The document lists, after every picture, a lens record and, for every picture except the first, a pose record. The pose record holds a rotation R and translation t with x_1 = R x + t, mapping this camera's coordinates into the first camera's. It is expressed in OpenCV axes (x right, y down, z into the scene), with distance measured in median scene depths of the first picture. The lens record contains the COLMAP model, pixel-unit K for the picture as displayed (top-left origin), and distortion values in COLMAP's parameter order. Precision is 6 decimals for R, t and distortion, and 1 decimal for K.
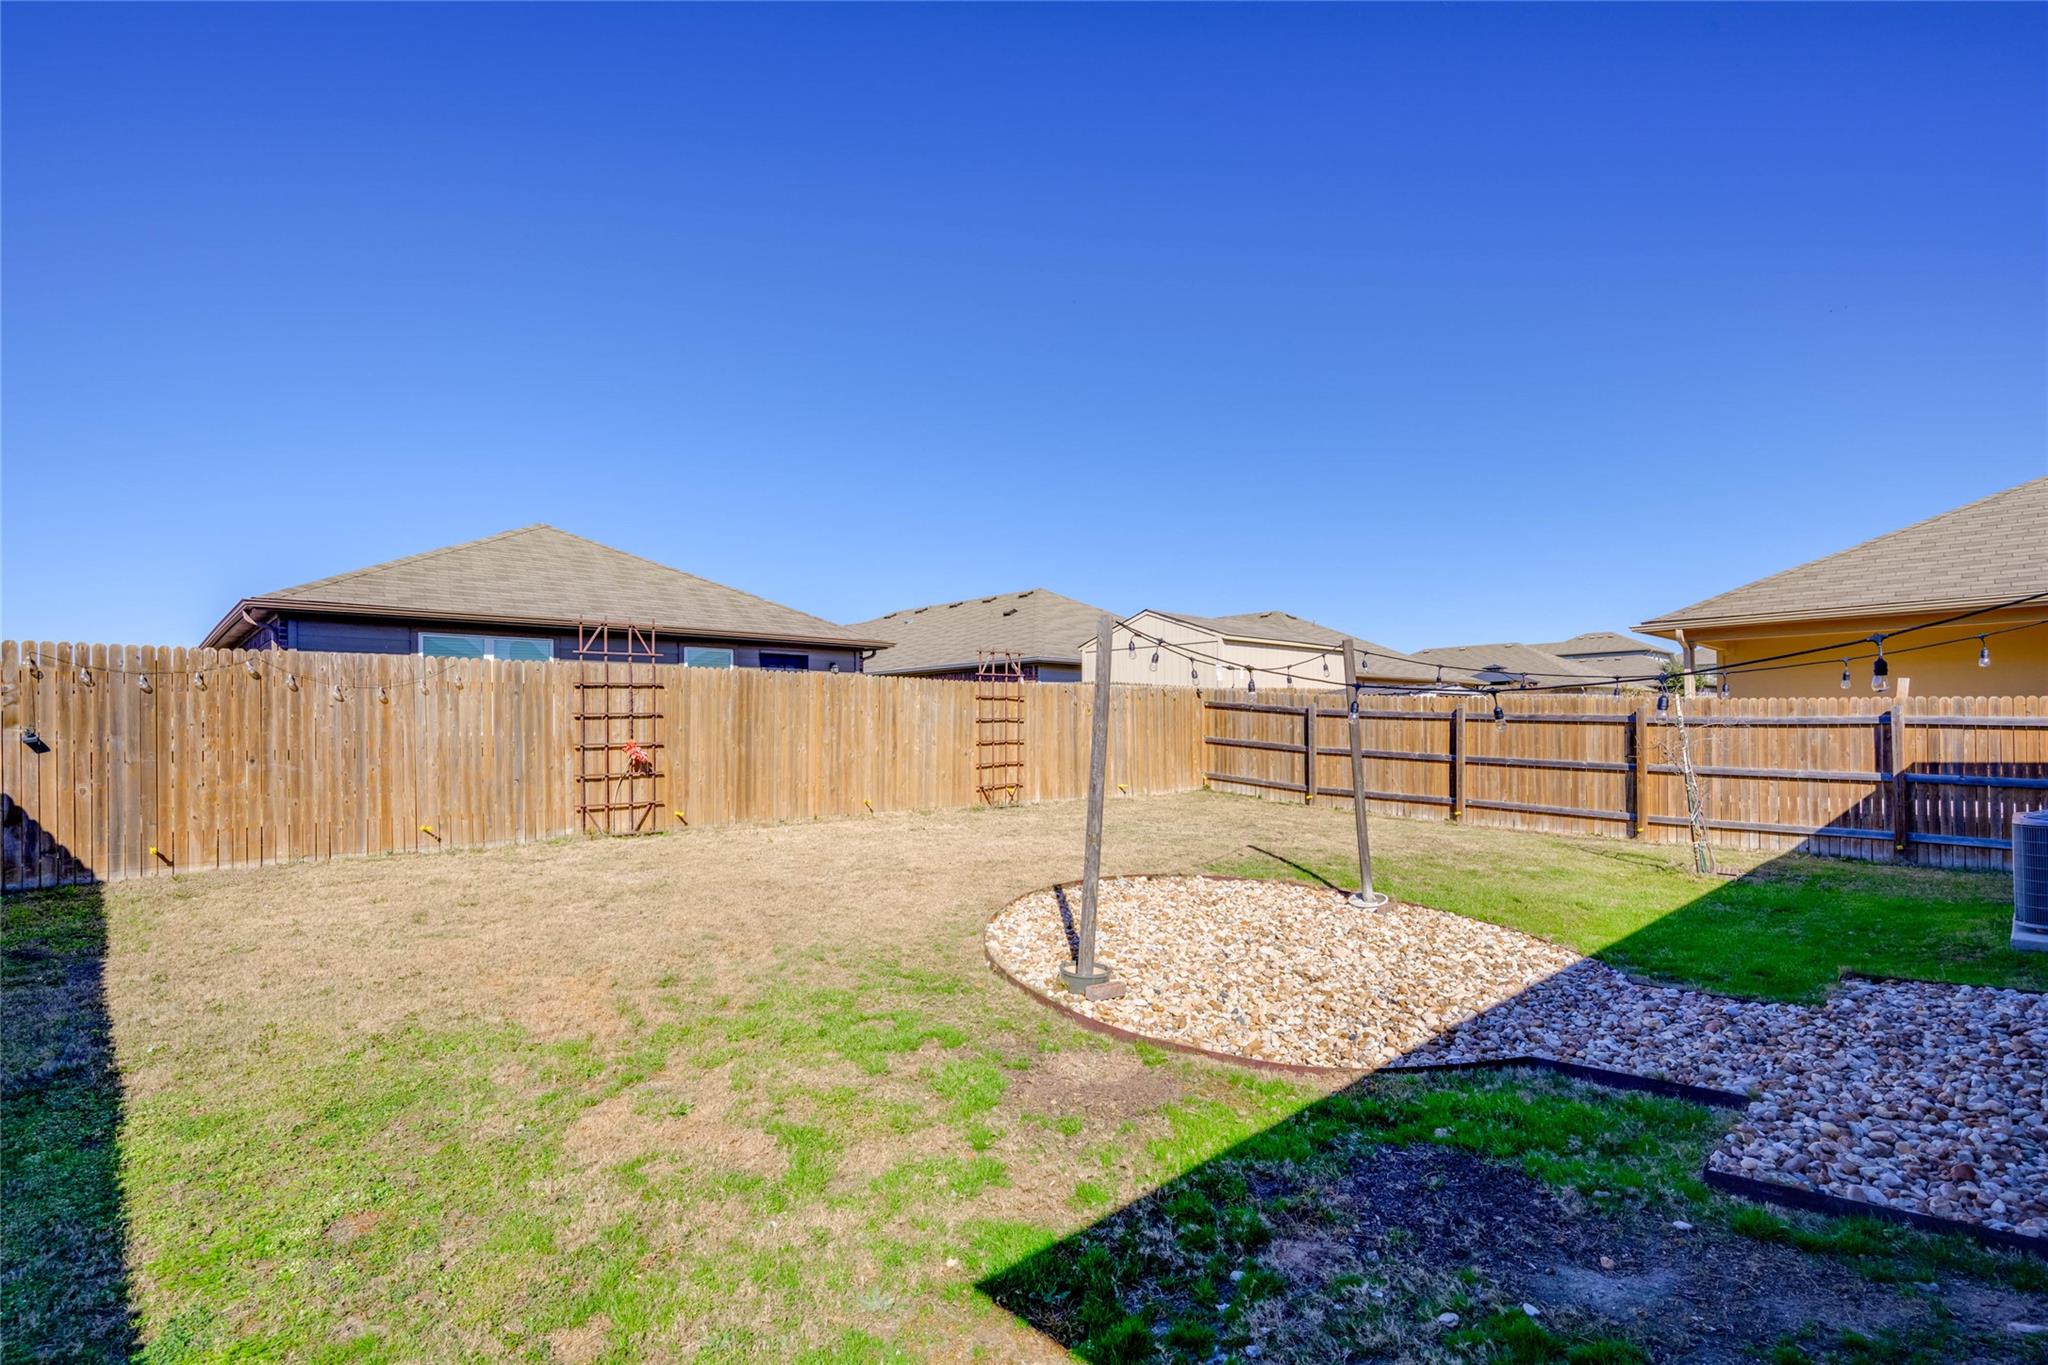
lens RADIAL K [[961.4, 0, 1033.0], [0, 961.4, 672.5], [0, 0, 1]] dist [0.008860, 0.000120]
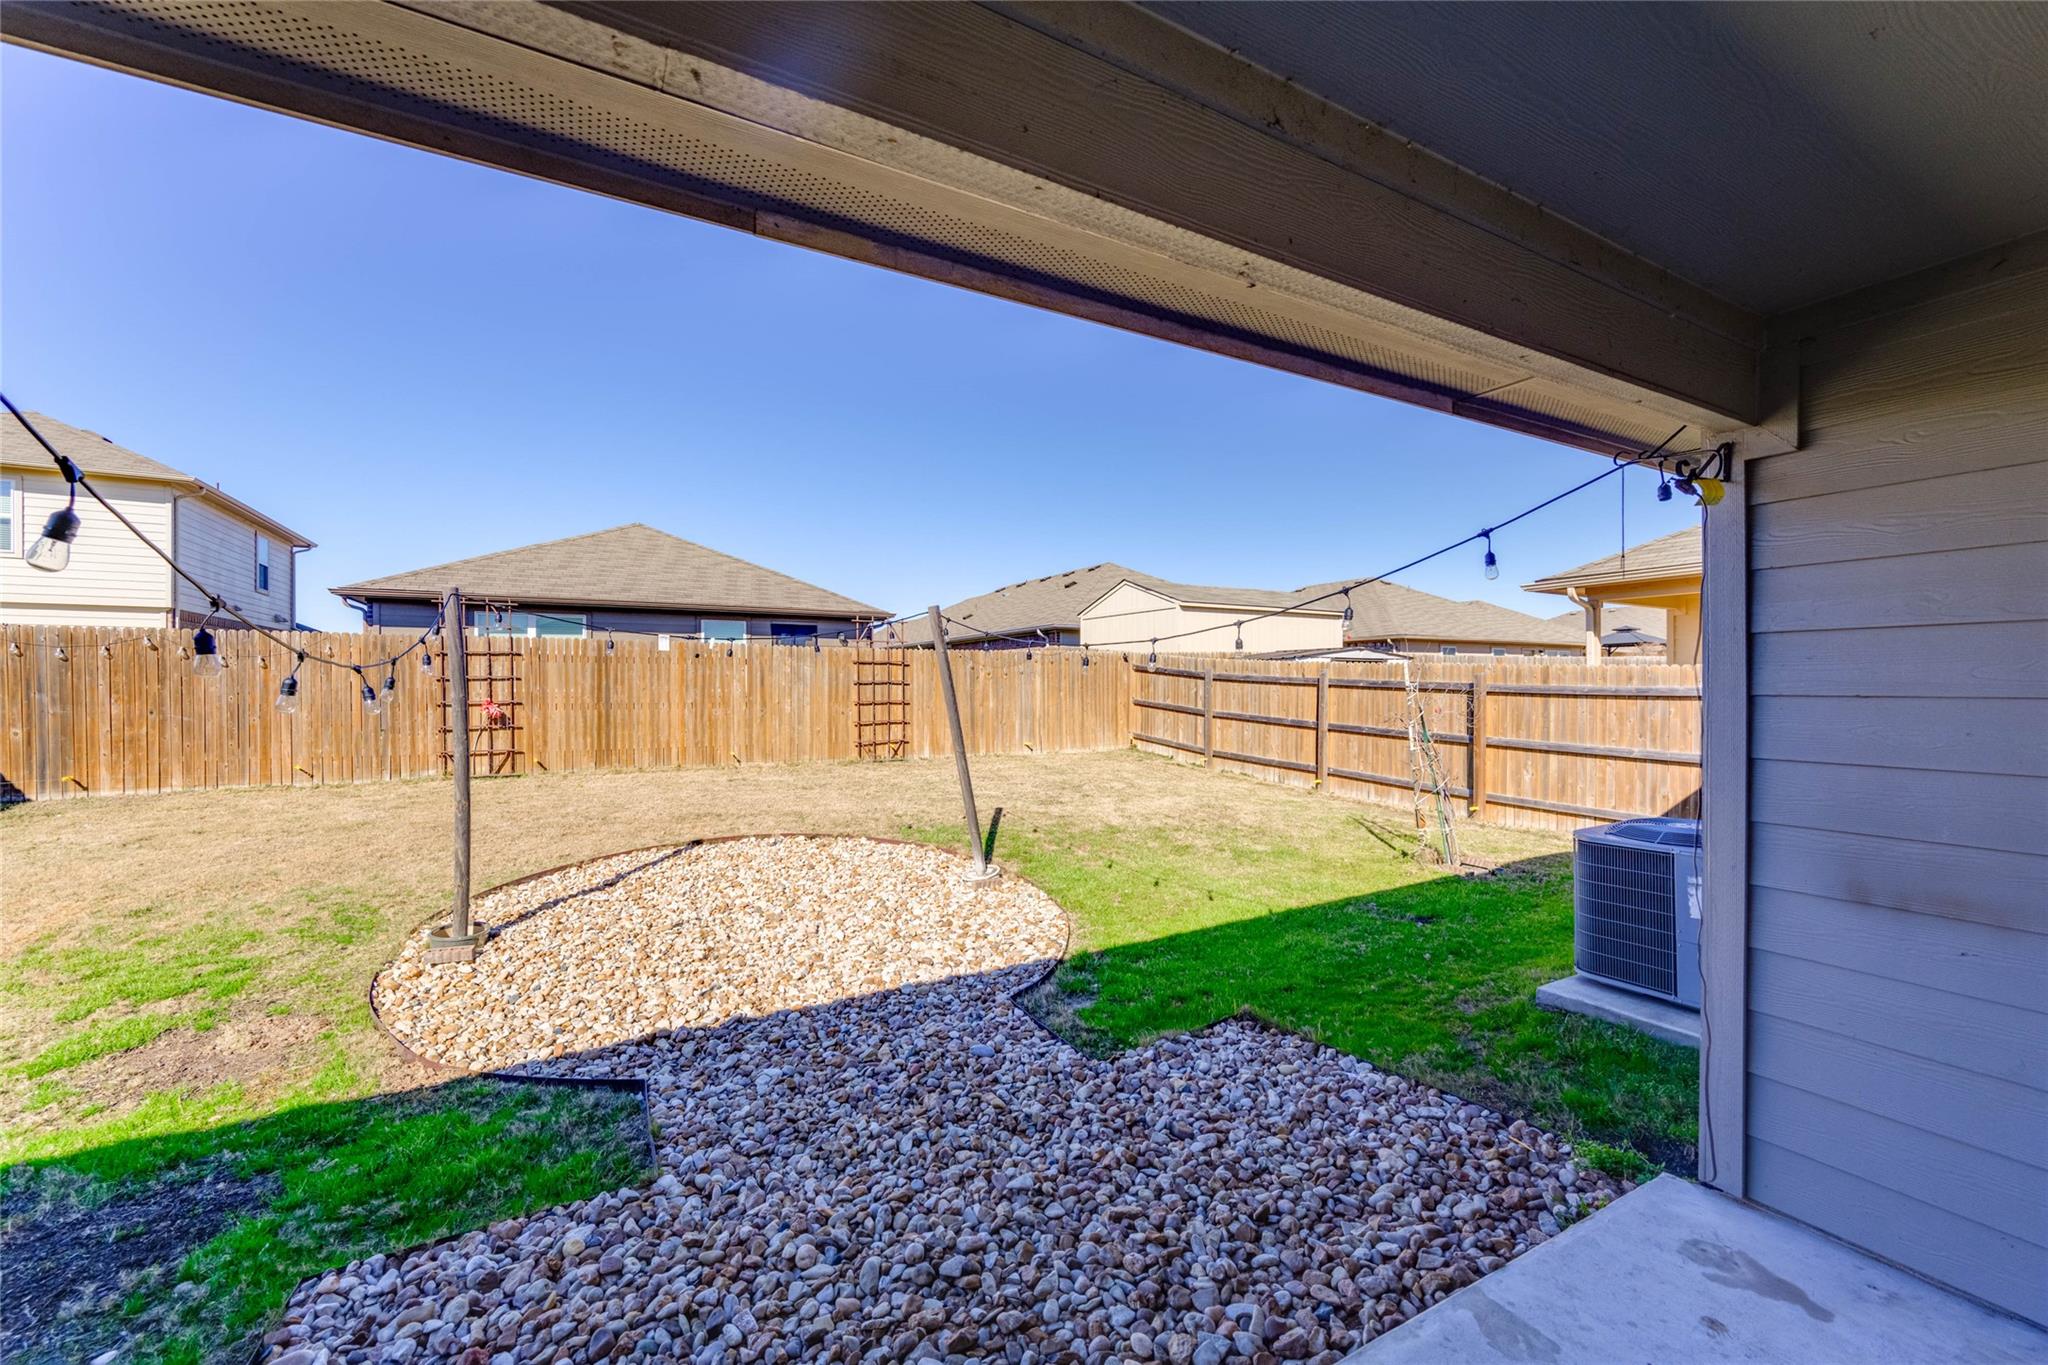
lens RADIAL K [[813.6, 0, 1033.5], [0, 813.6, 686.4], [0, 0, 1]] dist [-0.000651, -0.000201]
pose [[0.968515, 0.007967, -0.248827, 0.422963], [0.007069, 0.998205, 0.059475, -0.000869], [0.248855, -0.059361, 0.966720, 0.159286]]
